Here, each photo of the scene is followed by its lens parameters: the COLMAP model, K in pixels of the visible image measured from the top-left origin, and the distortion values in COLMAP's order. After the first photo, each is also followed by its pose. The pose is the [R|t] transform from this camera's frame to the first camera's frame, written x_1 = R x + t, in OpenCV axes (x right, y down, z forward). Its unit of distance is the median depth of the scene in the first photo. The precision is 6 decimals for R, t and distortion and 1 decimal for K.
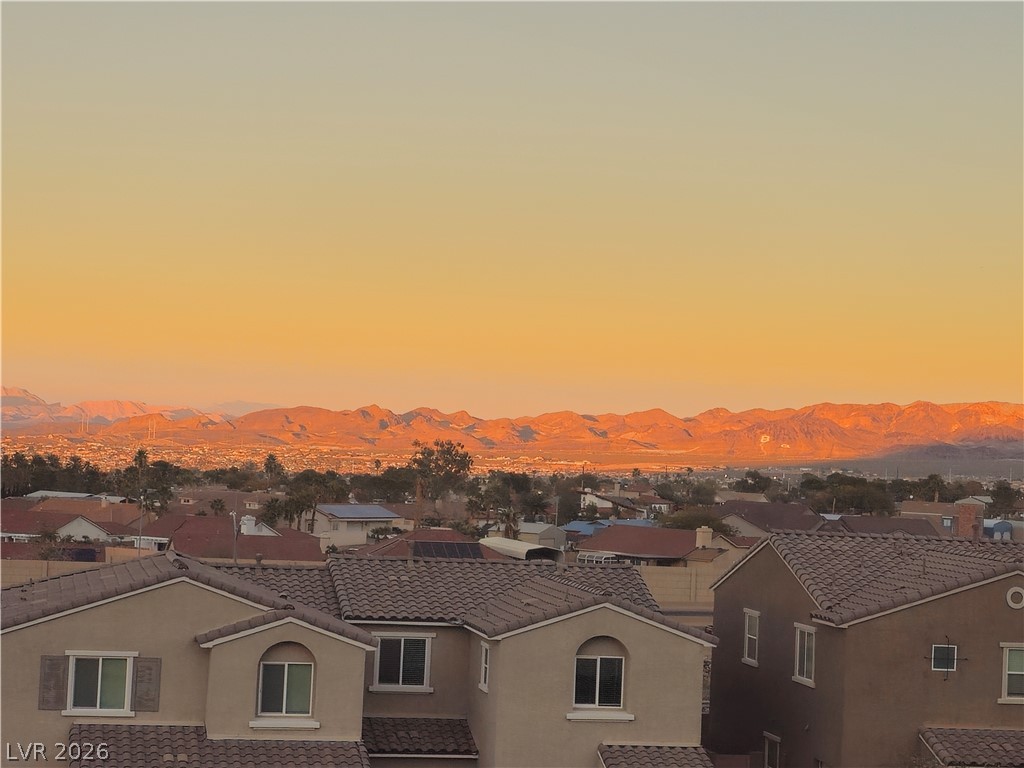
lens RADIAL K [[678.0, 0, 514.4], [0, 678.0, 383.1], [0, 0, 1]] dist [0.003210, -0.004358]
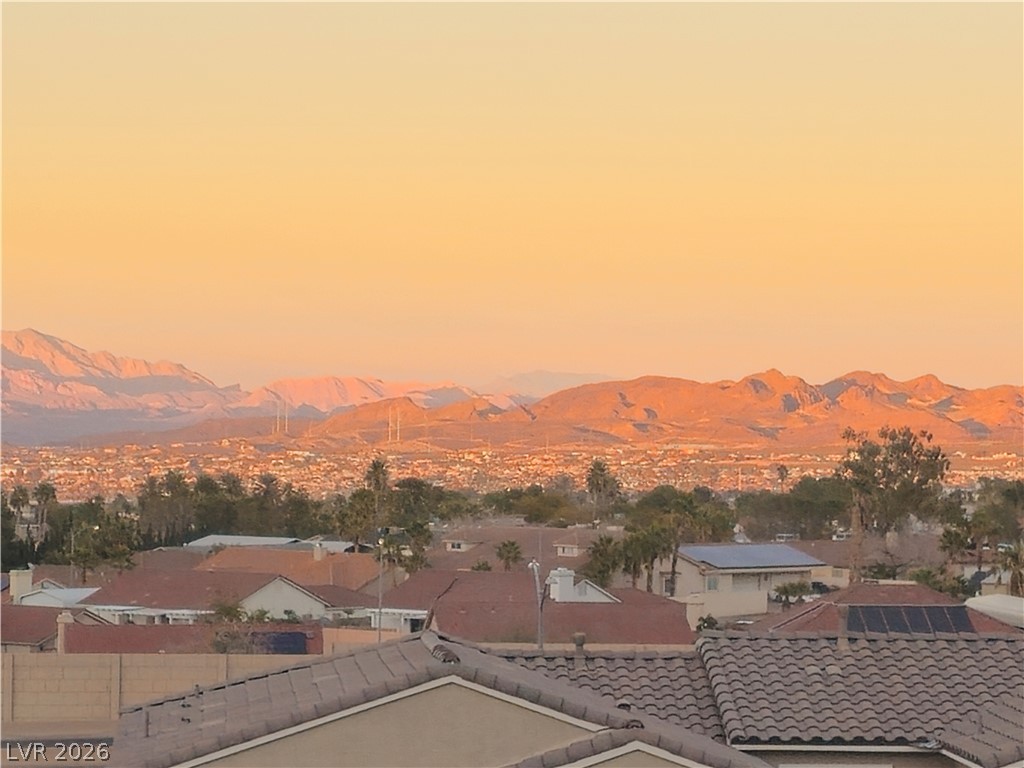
lens RADIAL K [[678.0, 0, 508.6], [0, 678.0, 385.2], [0, 0, 1]] dist [0.003210, -0.004358]
pose [[0.998663, -0.035376, -0.037704, -0.409352], [0.035021, 0.999336, -0.010052, 0.043070], [0.038034, 0.008718, 0.999238, 0.415948]]
